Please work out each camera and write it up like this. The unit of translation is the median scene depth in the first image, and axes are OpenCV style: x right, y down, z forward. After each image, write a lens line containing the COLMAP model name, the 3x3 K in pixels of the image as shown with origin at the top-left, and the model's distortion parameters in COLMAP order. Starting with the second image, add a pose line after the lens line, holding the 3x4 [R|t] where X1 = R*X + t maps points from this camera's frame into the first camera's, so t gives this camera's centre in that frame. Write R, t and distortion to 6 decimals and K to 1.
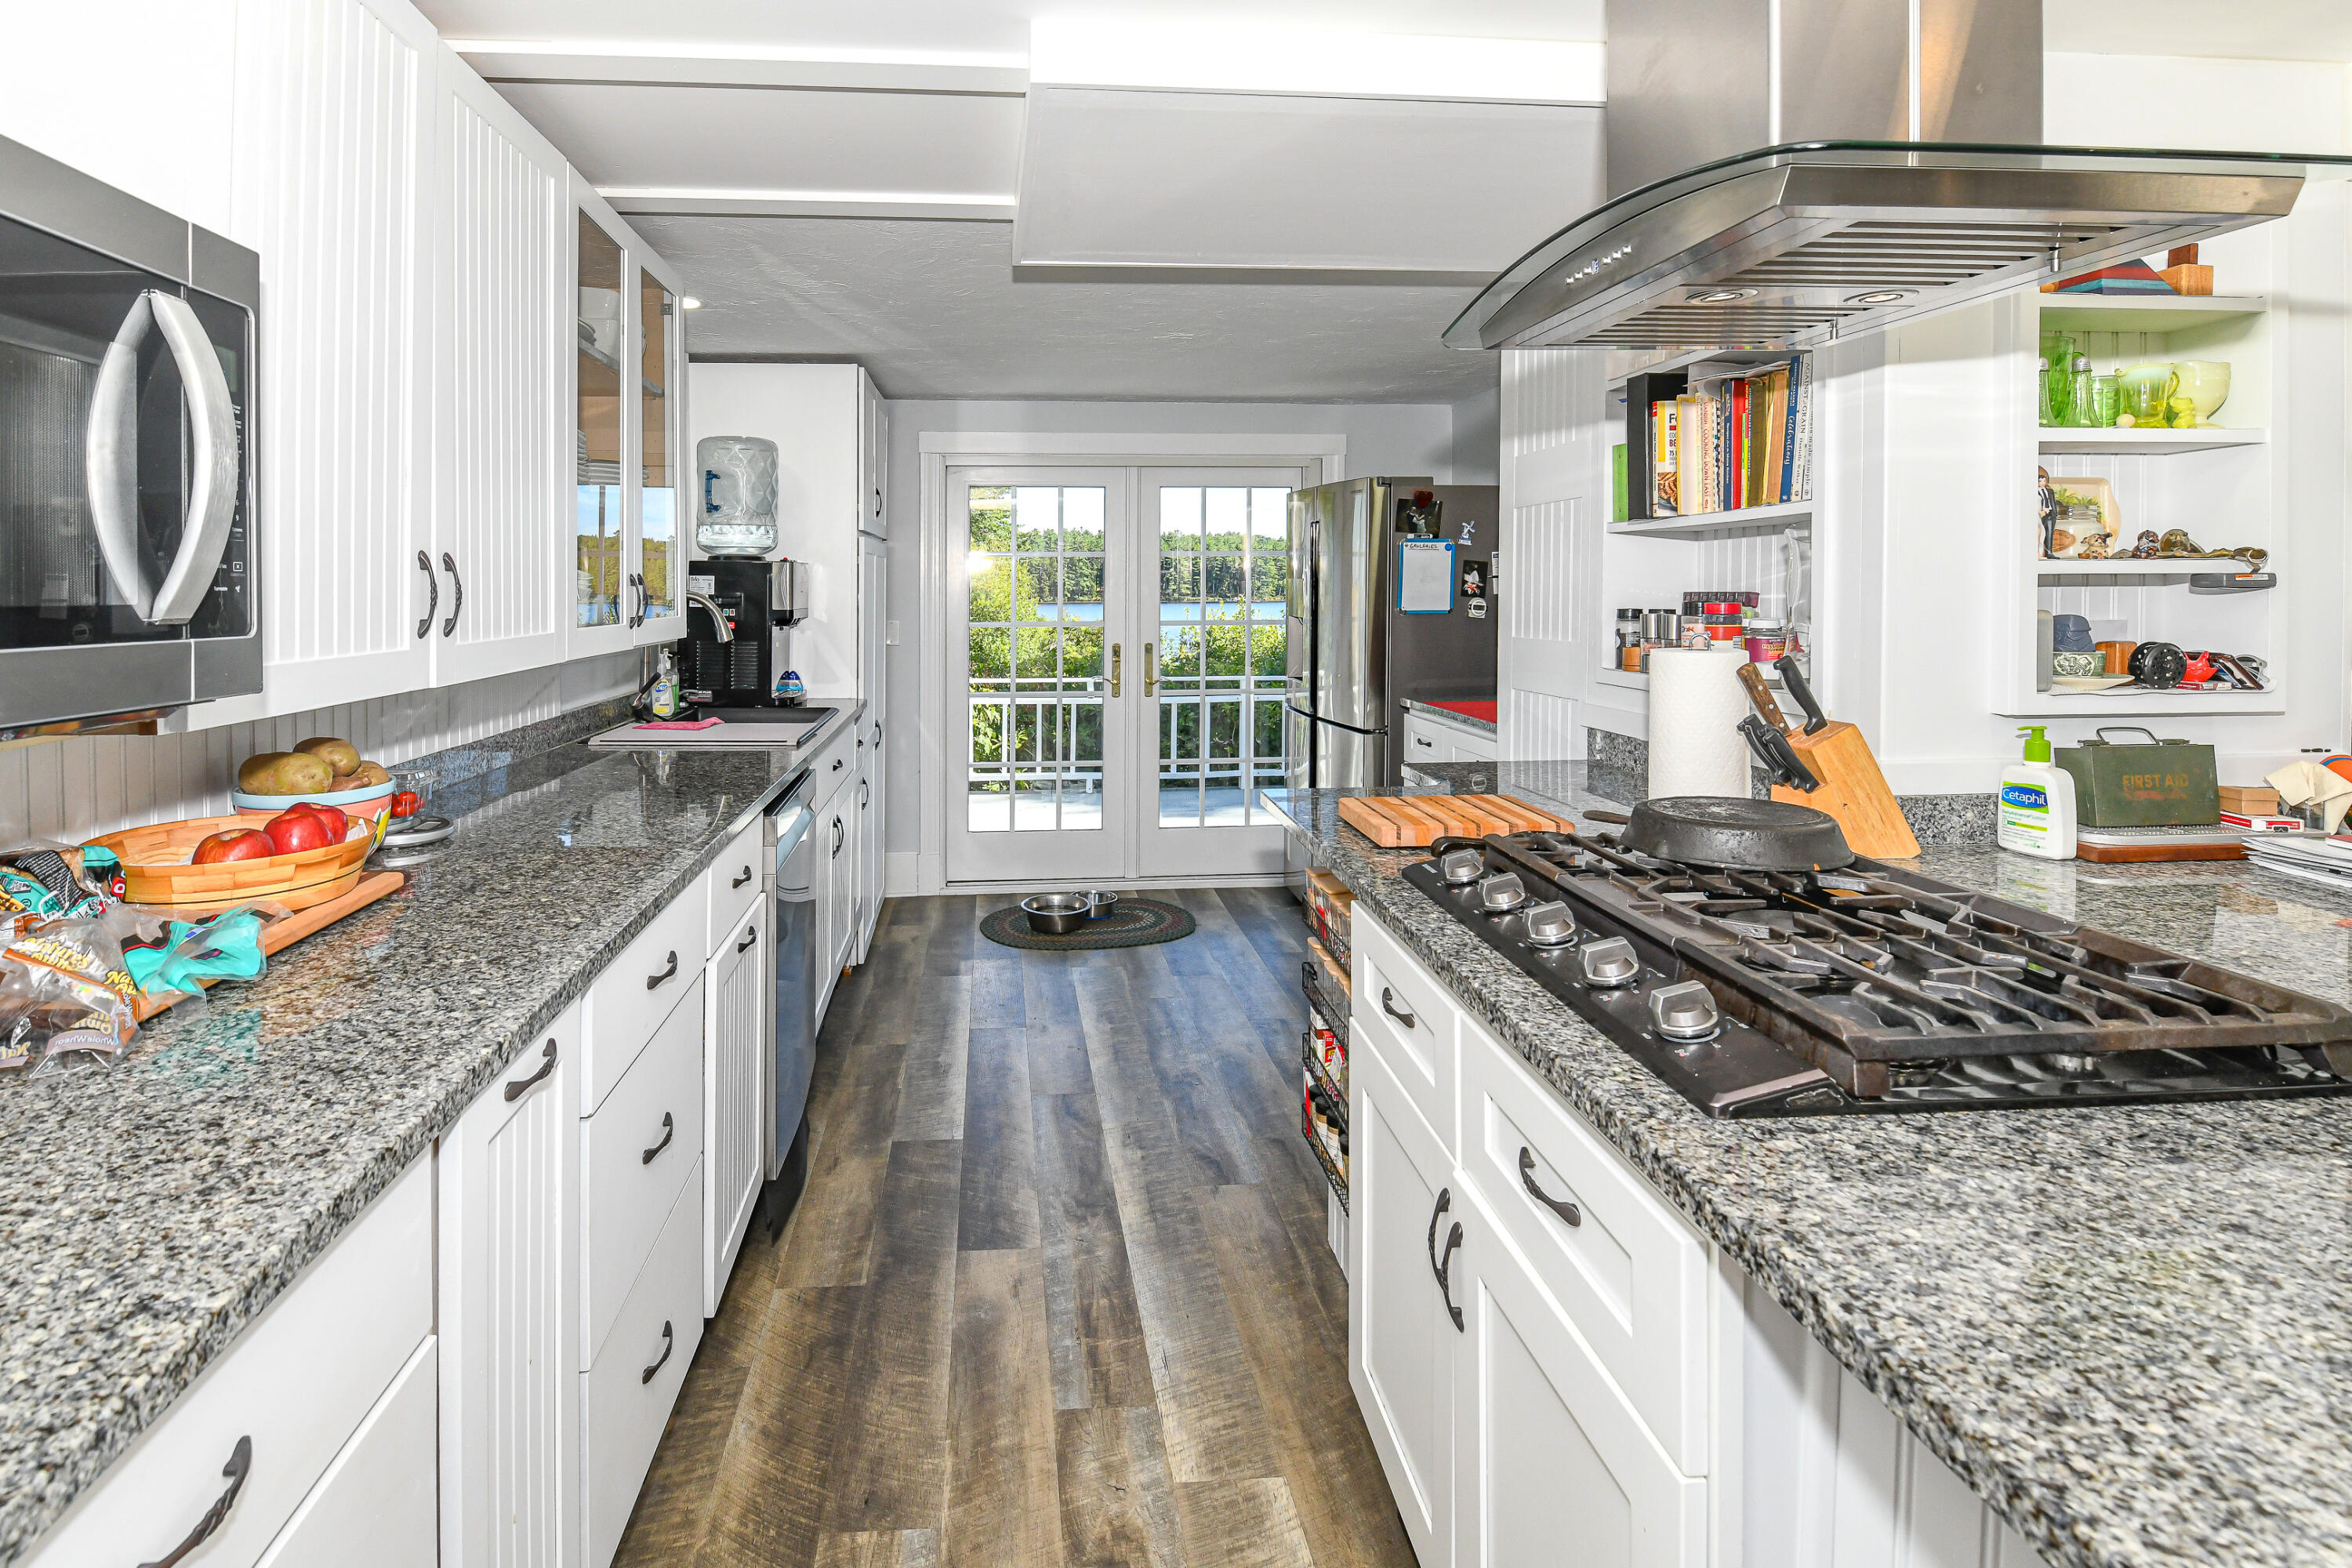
lens RADIAL K [[1129.9, 0, 1087.5], [0, 1129.9, 597.2], [0, 0, 1]] dist [-0.005069, -0.004832]
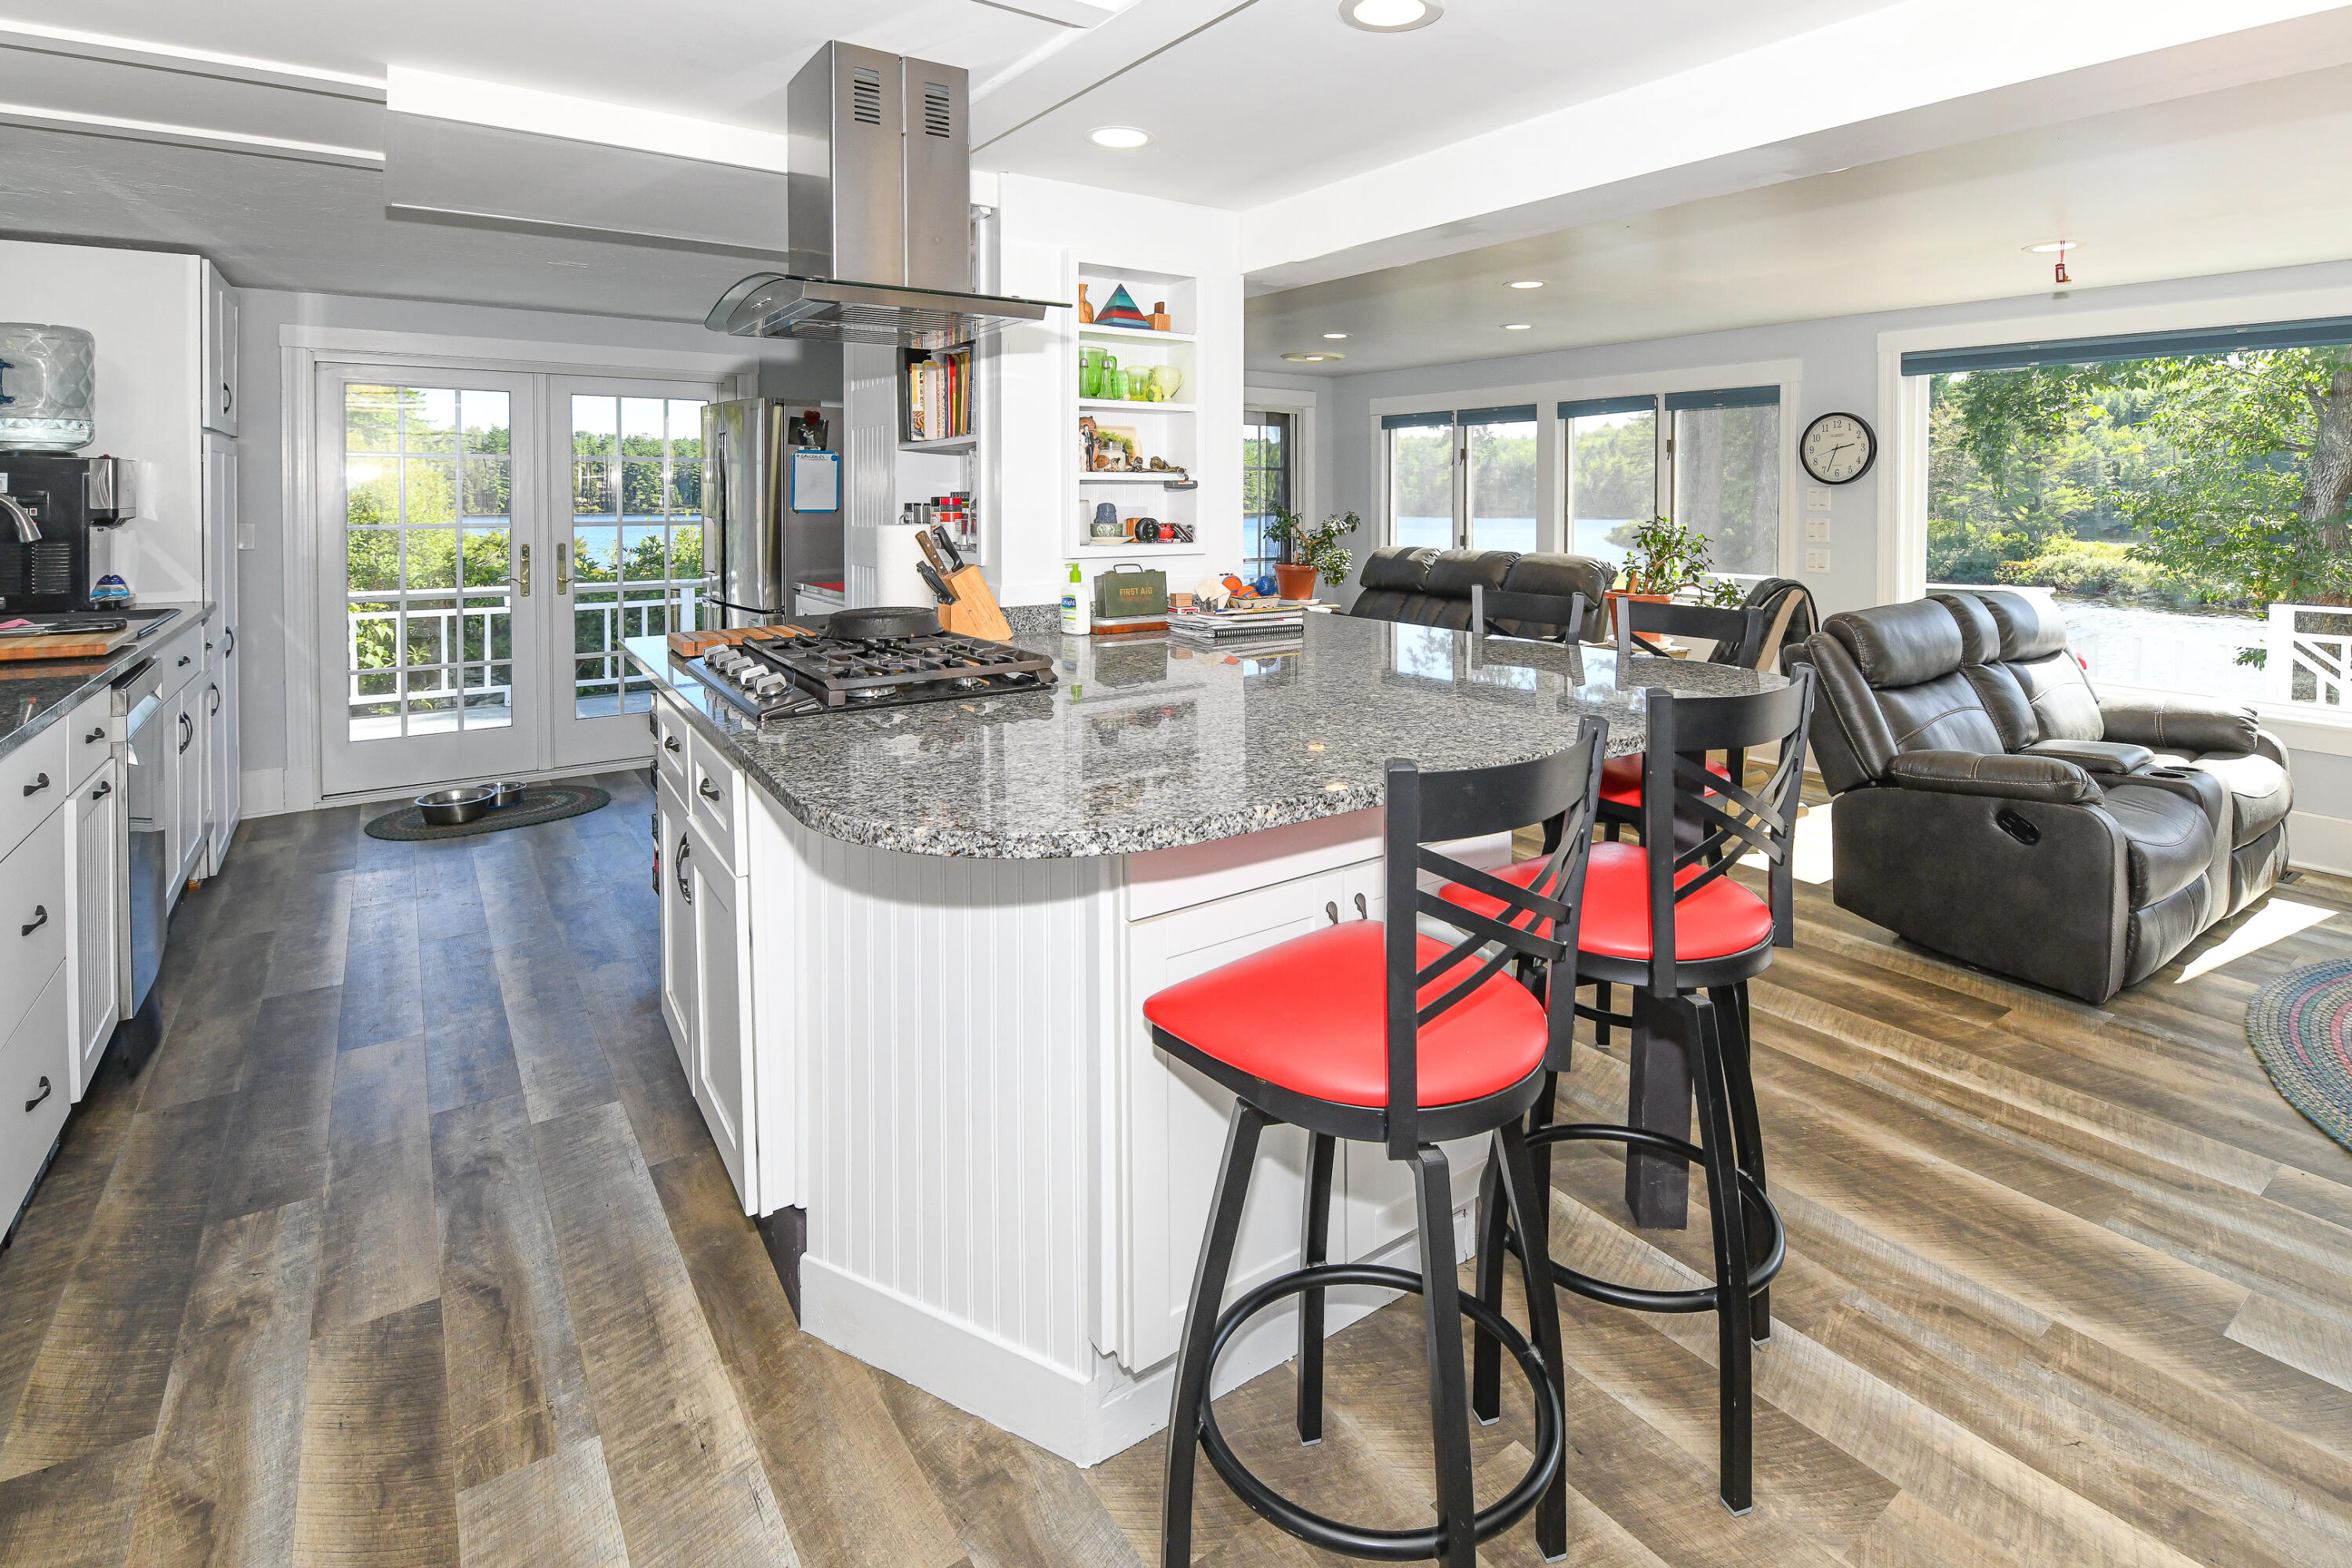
lens RADIAL K [[1129.9, 0, 1218.7], [0, 1129.9, 528.7], [0, 0, 1]] dist [-0.005069, -0.004832]
pose [[0.852272, -0.010027, 0.523002, 0.082800], [0.000531, 0.999832, 0.018304, 0.023799], [-0.523098, -0.015323, 0.852135, -0.629929]]
